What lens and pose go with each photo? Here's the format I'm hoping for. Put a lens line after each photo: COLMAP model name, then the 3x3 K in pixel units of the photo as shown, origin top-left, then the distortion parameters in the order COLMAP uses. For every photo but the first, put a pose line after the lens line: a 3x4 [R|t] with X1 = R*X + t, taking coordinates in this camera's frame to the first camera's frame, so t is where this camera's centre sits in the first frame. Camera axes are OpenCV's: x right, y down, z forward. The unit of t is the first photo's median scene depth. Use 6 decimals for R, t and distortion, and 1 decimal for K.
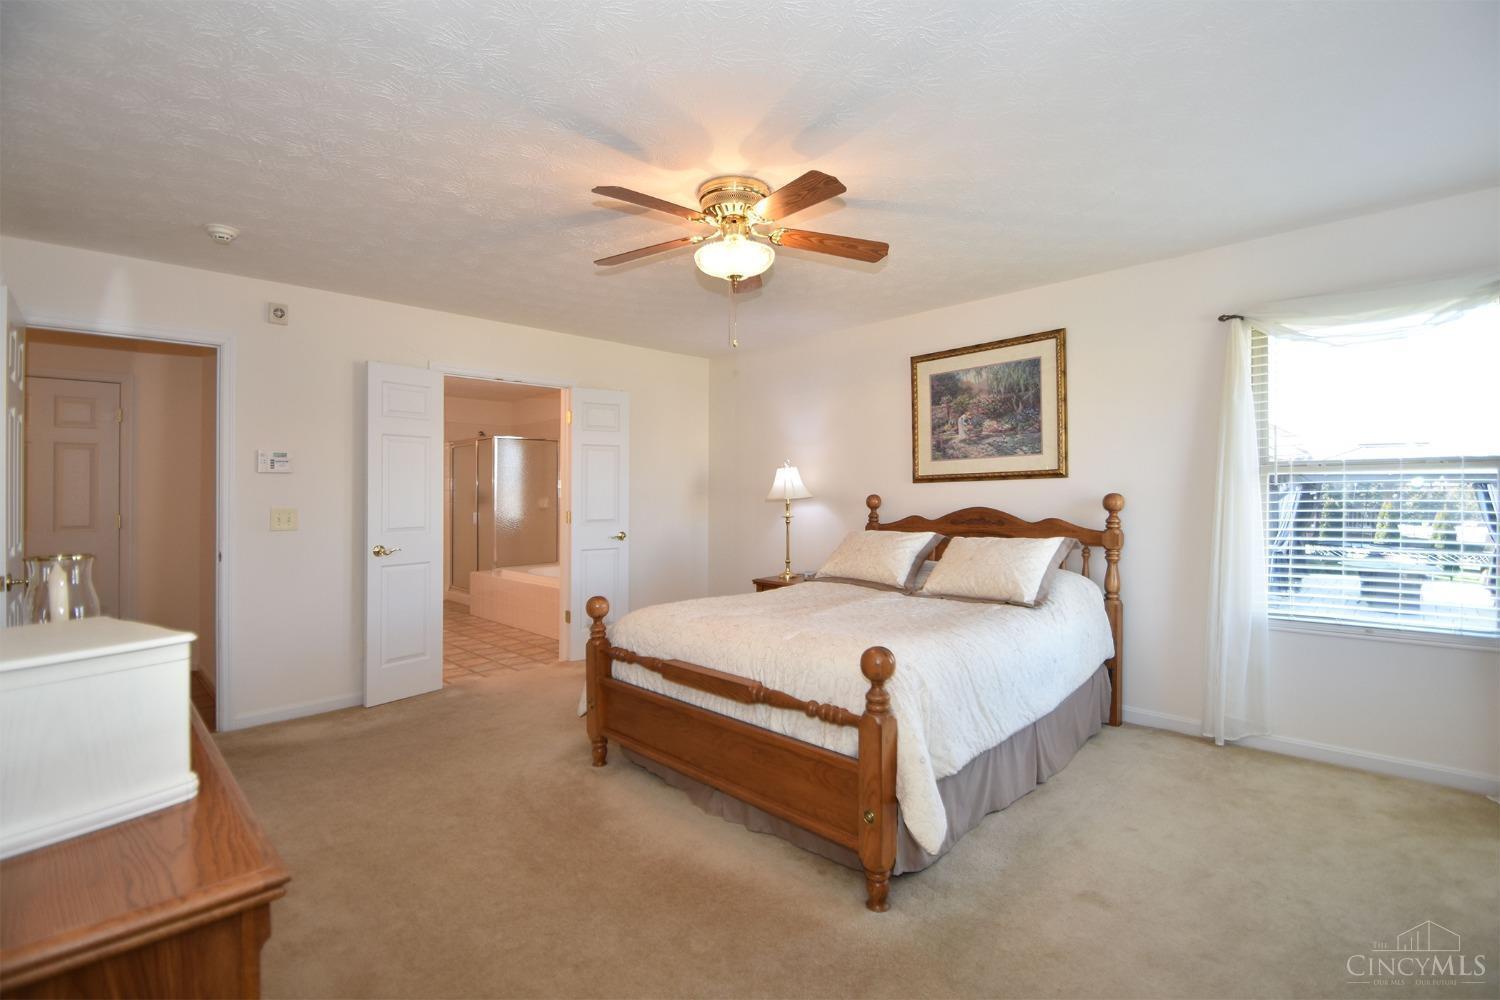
lens RADIAL K [[677.9, 0, 780.4], [0, 677.9, 481.5], [0, 0, 1]] dist [0.000260, -0.000020]
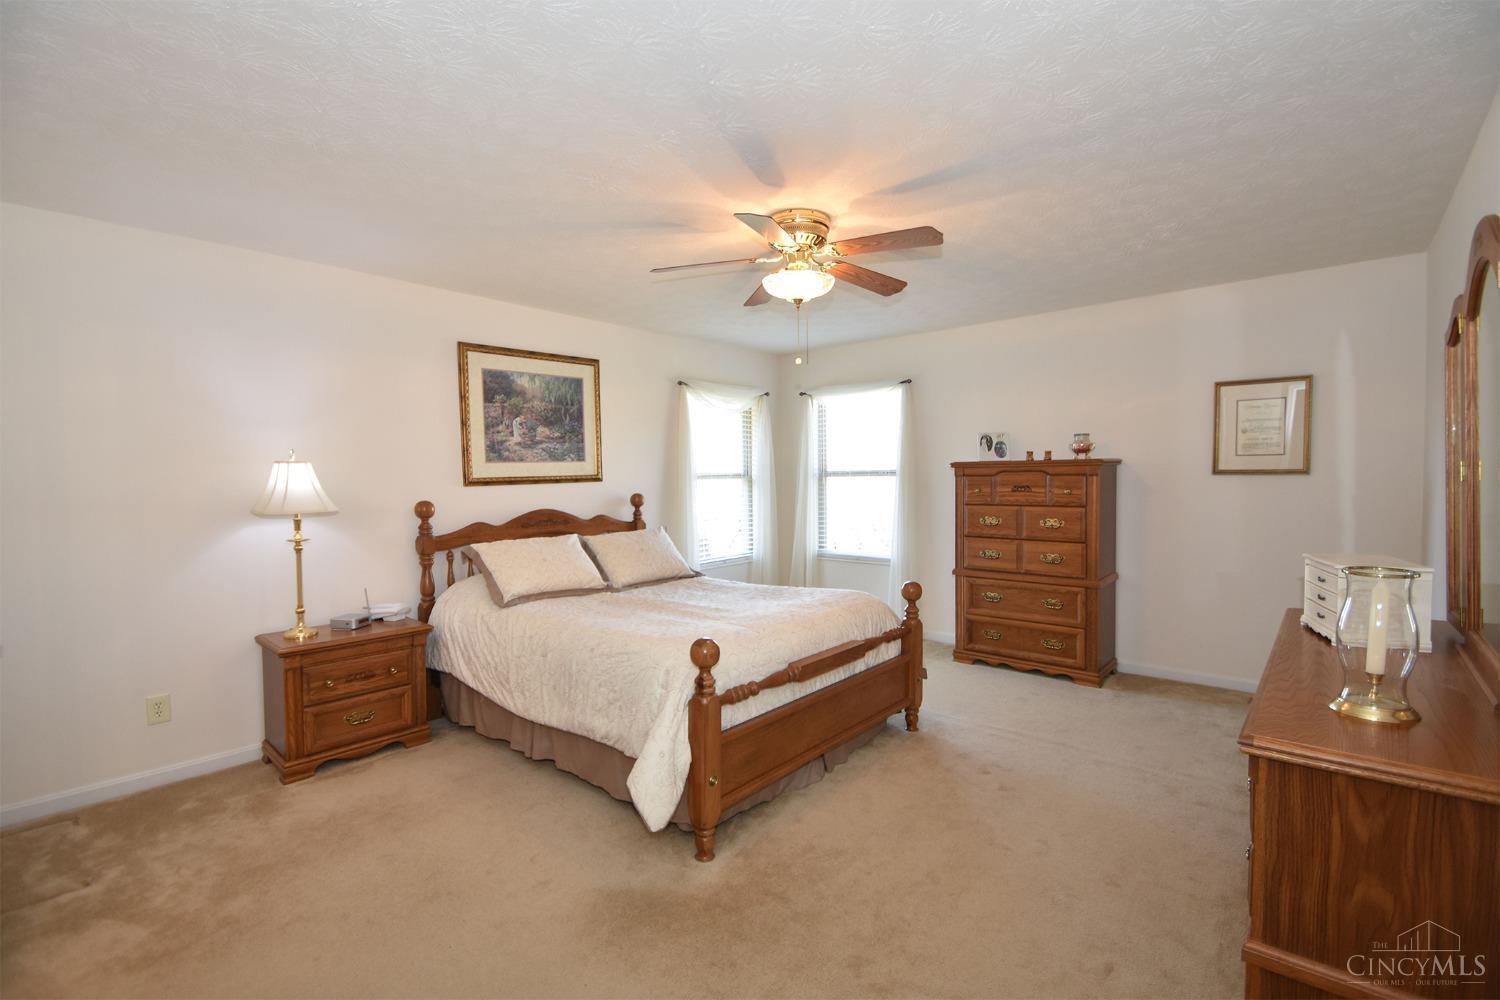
lens RADIAL K [[655.2, 0, 750.0], [0, 655.2, 500.0], [0, 0, 1]] dist [0.002465, 0.000089]
pose [[-0.038668, -0.024772, 0.998945, -0.730978], [-0.001474, 0.999693, 0.024733, -0.001851], [-0.999251, -0.000516, -0.038693, 0.719835]]
